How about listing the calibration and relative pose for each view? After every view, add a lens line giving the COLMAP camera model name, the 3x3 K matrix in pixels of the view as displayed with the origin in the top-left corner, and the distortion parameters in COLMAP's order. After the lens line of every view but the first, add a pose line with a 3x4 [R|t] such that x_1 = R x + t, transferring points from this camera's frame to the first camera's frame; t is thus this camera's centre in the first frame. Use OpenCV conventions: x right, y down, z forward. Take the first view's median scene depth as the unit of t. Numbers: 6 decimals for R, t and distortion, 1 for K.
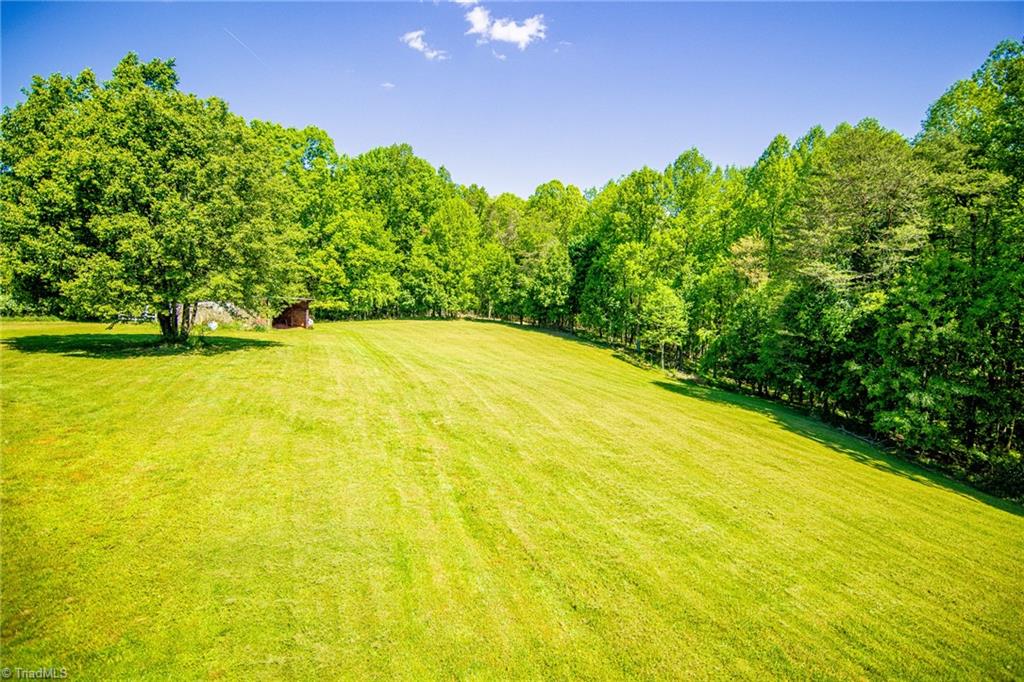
lens RADIAL K [[481.2, 0, 511.0], [0, 481.2, 337.1], [0, 0, 1]] dist [-0.031891, -0.000093]
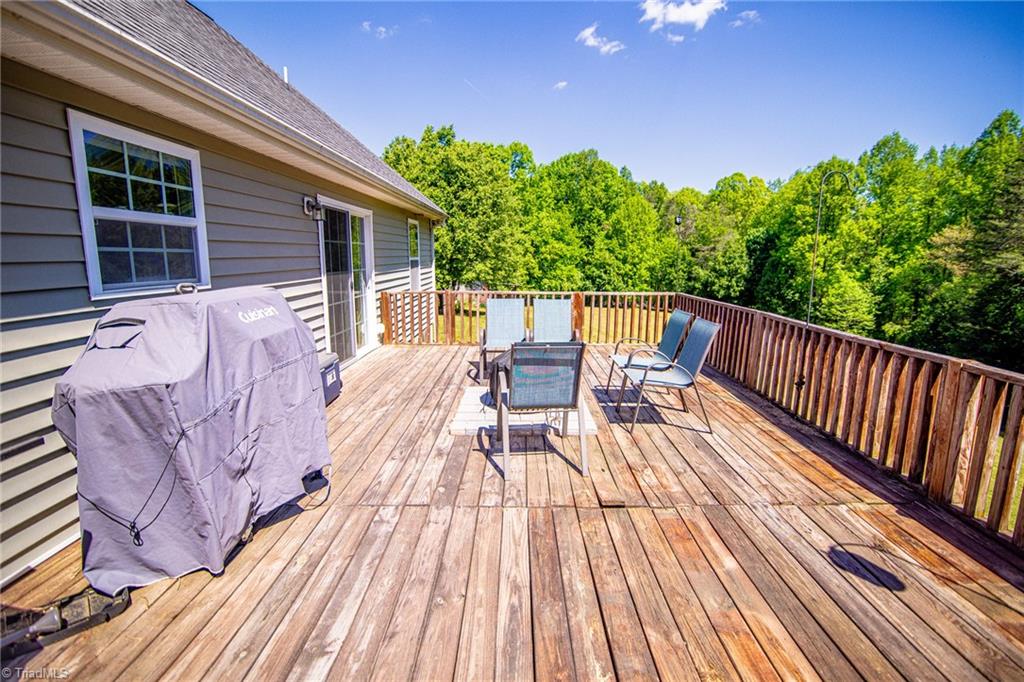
lens RADIAL K [[481.2, 0, 520.5], [0, 481.2, 338.6], [0, 0, 1]] dist [-0.031891, -0.000093]
pose [[0.943457, 0.047322, -0.328099, 0.009963], [-0.042161, 0.998850, 0.022832, 0.020343], [0.328802, -0.007708, 0.944368, -0.125842]]
